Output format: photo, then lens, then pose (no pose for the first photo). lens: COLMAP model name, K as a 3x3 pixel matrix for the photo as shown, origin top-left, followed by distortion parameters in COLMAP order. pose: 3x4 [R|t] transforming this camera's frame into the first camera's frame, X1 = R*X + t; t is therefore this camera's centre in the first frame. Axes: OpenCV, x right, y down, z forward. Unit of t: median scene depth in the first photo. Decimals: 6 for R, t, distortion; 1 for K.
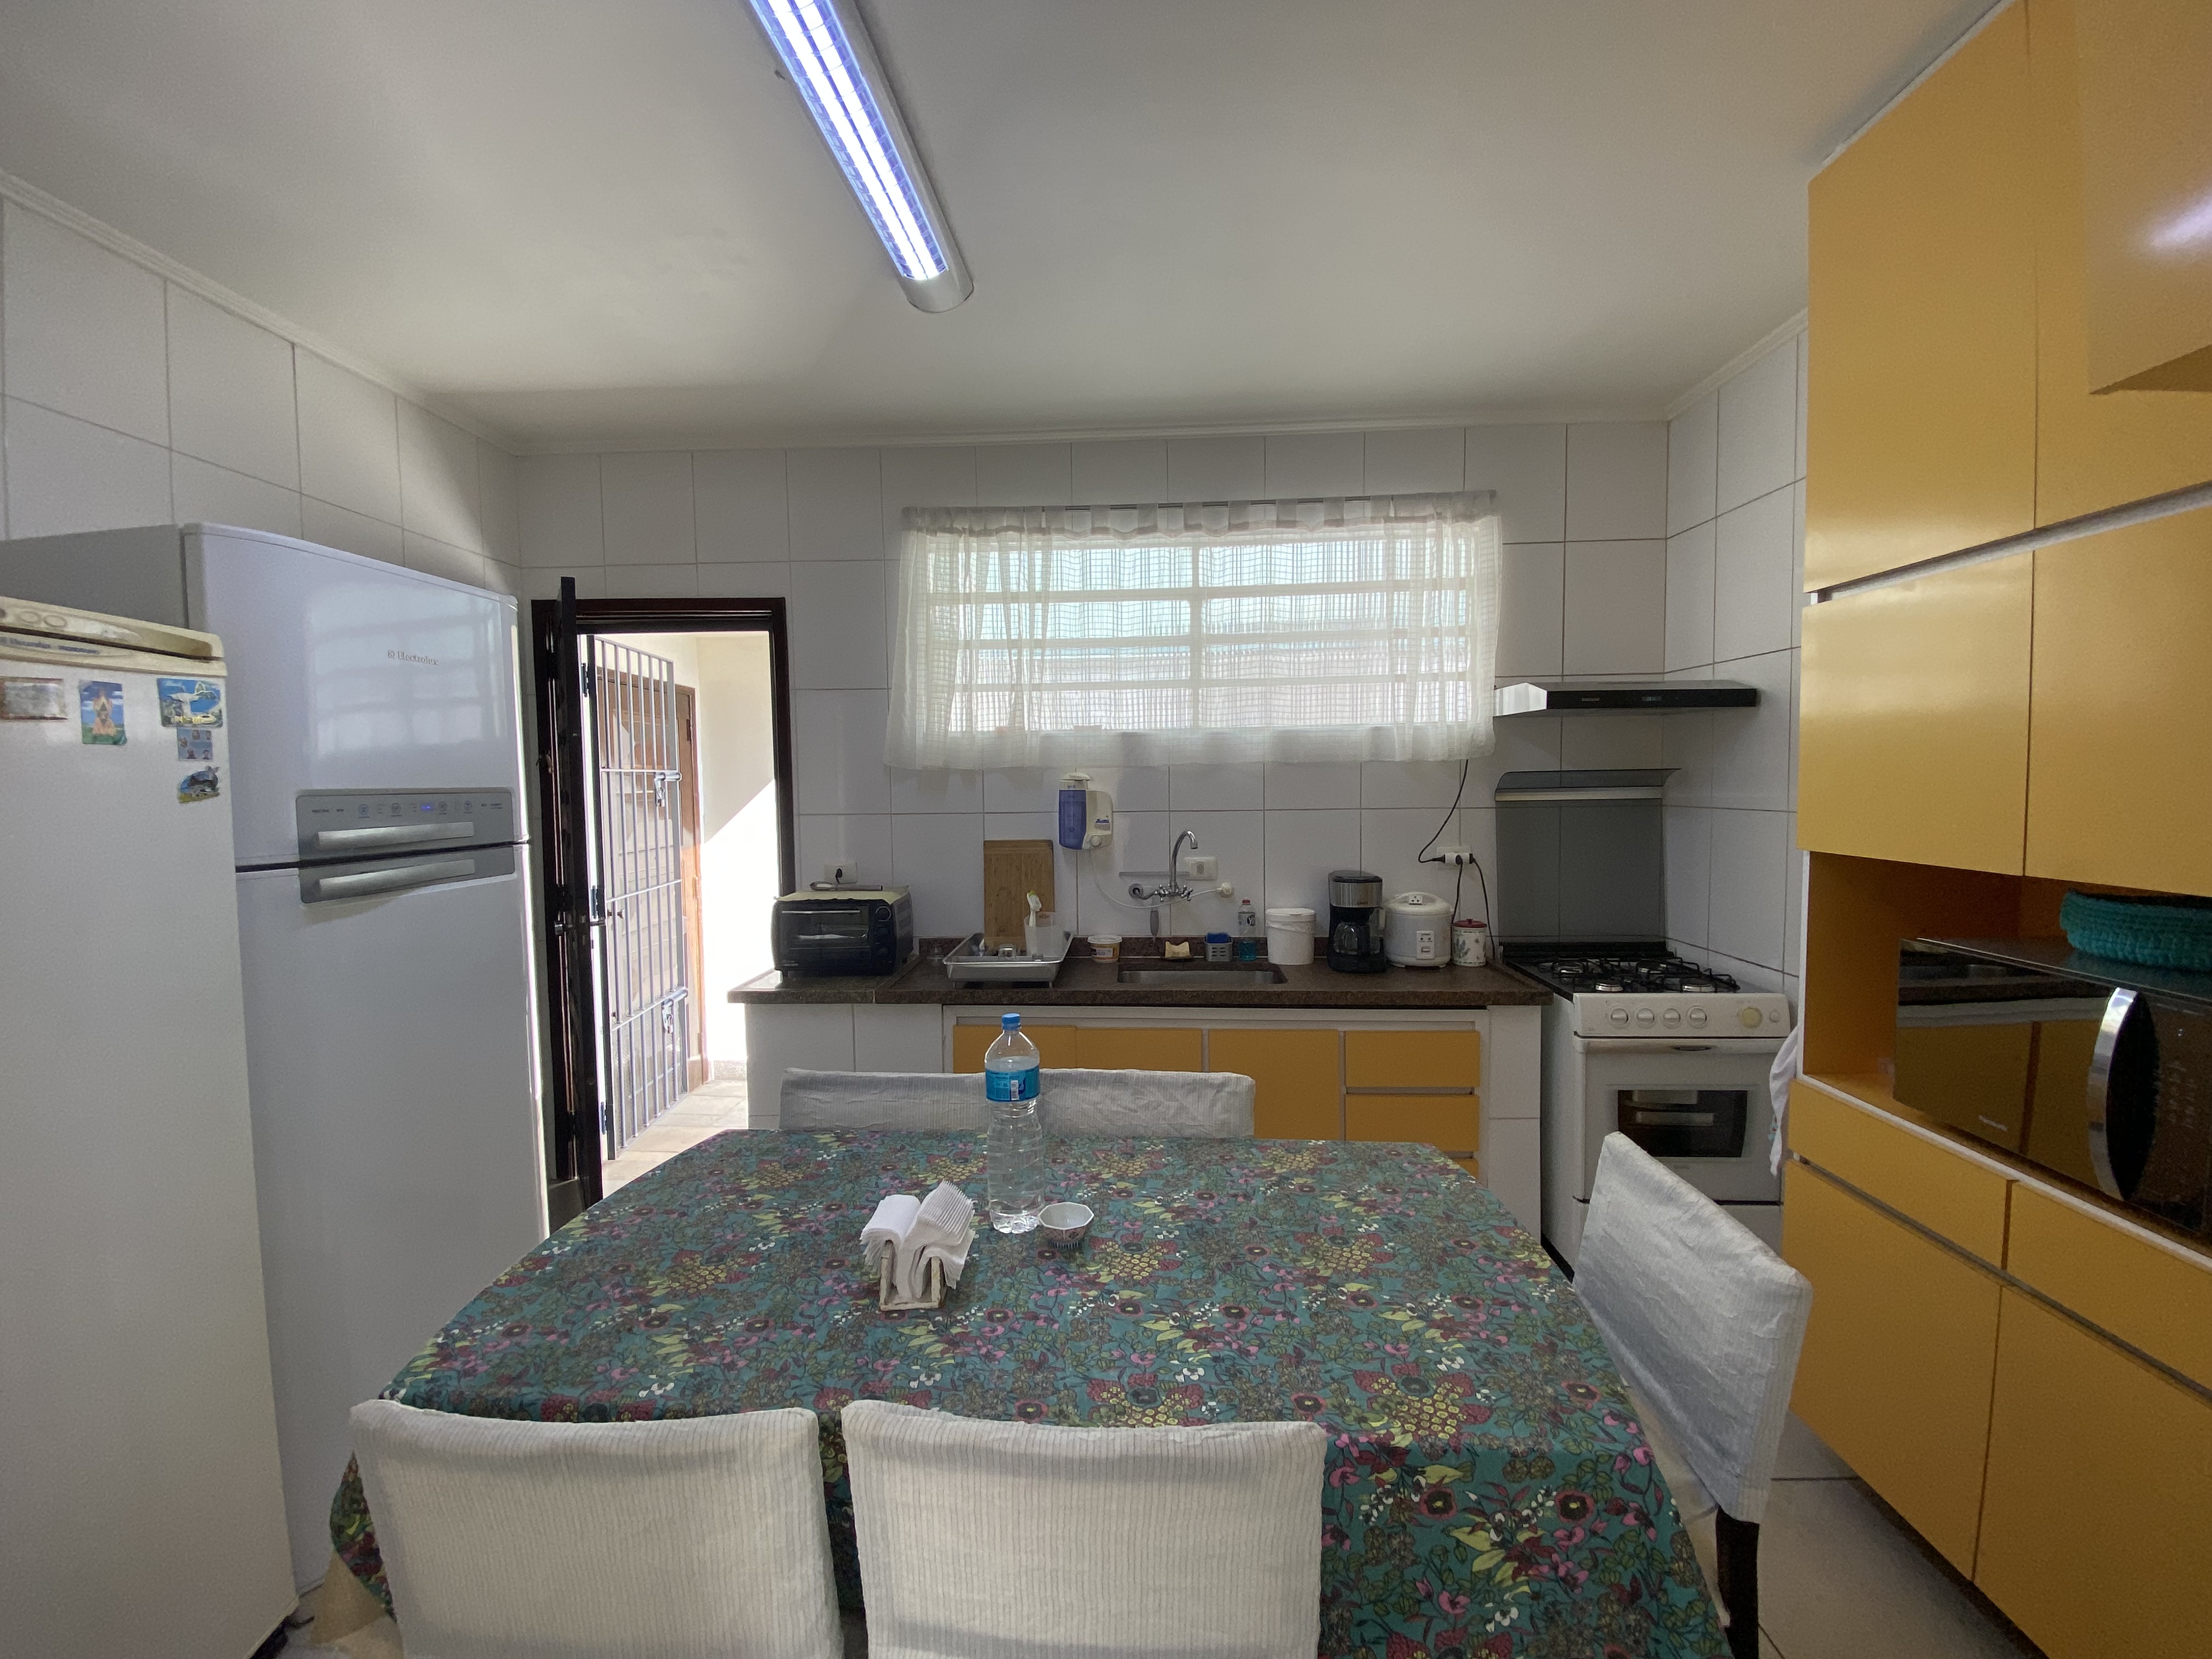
lens RADIAL K [[929.4, 0, 1146.4], [0, 929.4, 823.9], [0, 0, 1]] dist [0.034017, -0.022470]
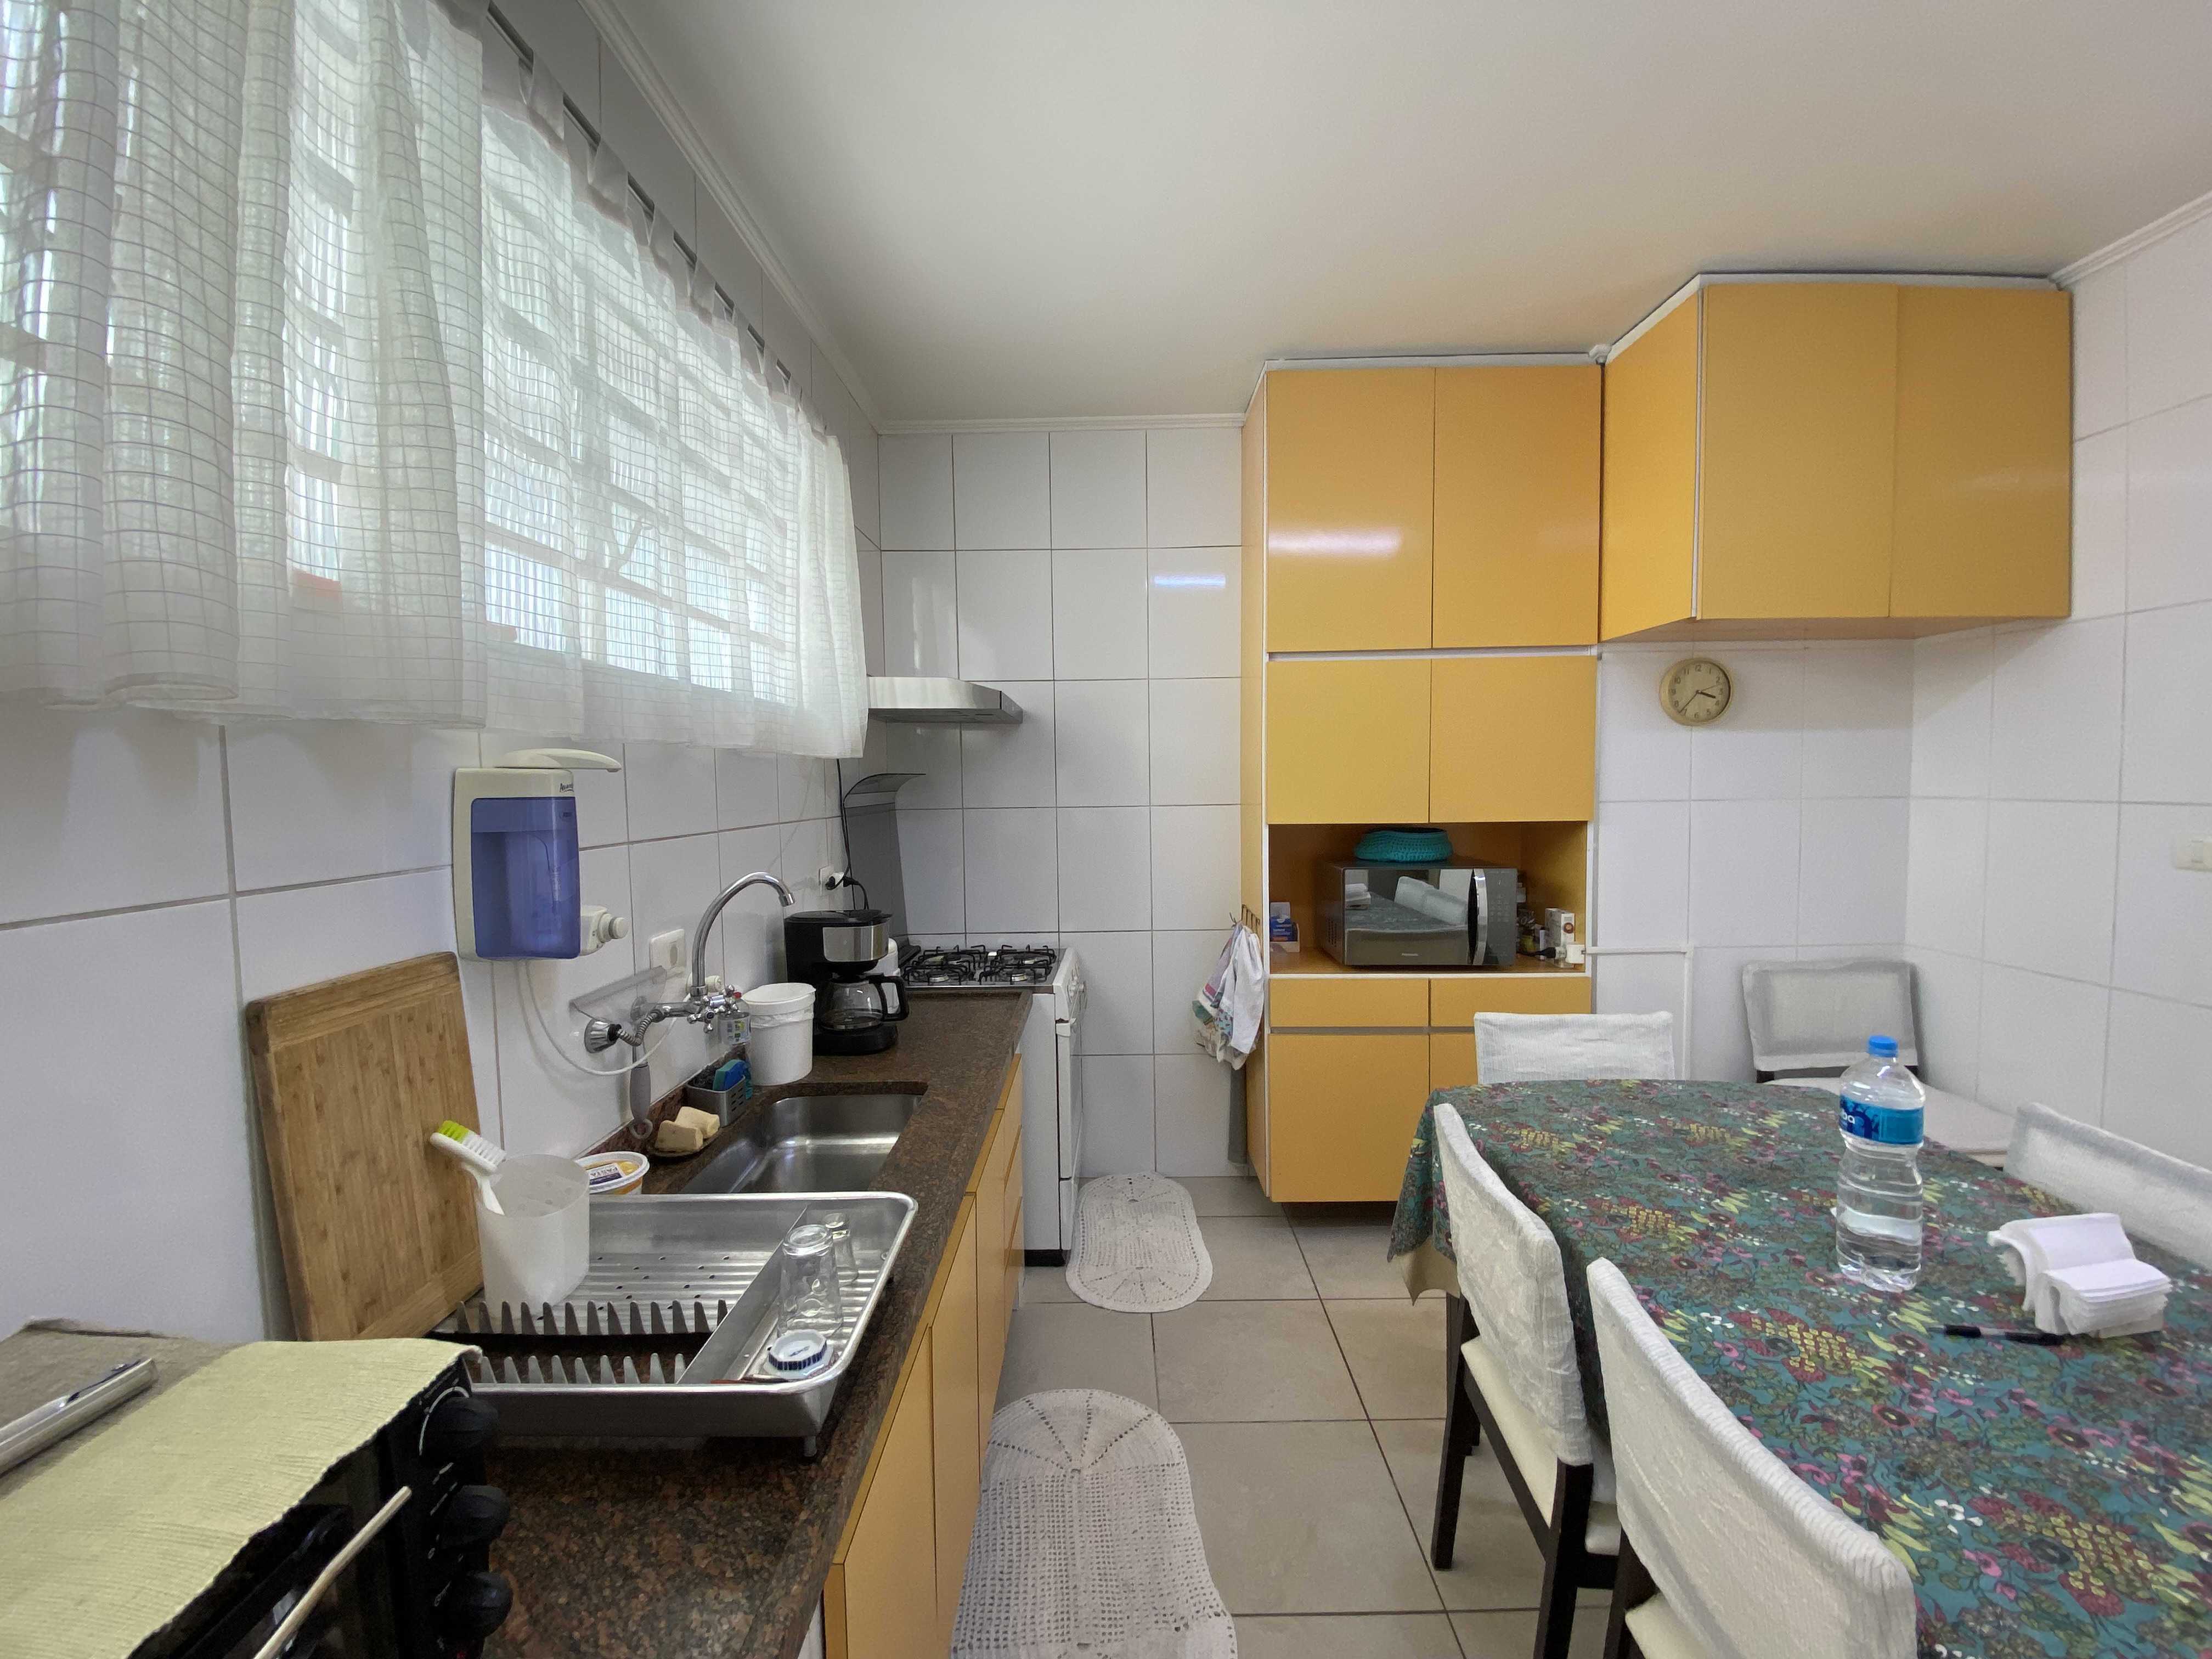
lens RADIAL K [[895.8, 0, 1087.2], [0, 895.8, 830.7], [0, 0, 1]] dist [0.020707, -0.018299]
pose [[-0.009668, -0.045669, 0.998910, -0.902945], [0.067462, 0.996651, 0.046218, -0.059131], [-0.997675, 0.067835, -0.006555, 1.654456]]
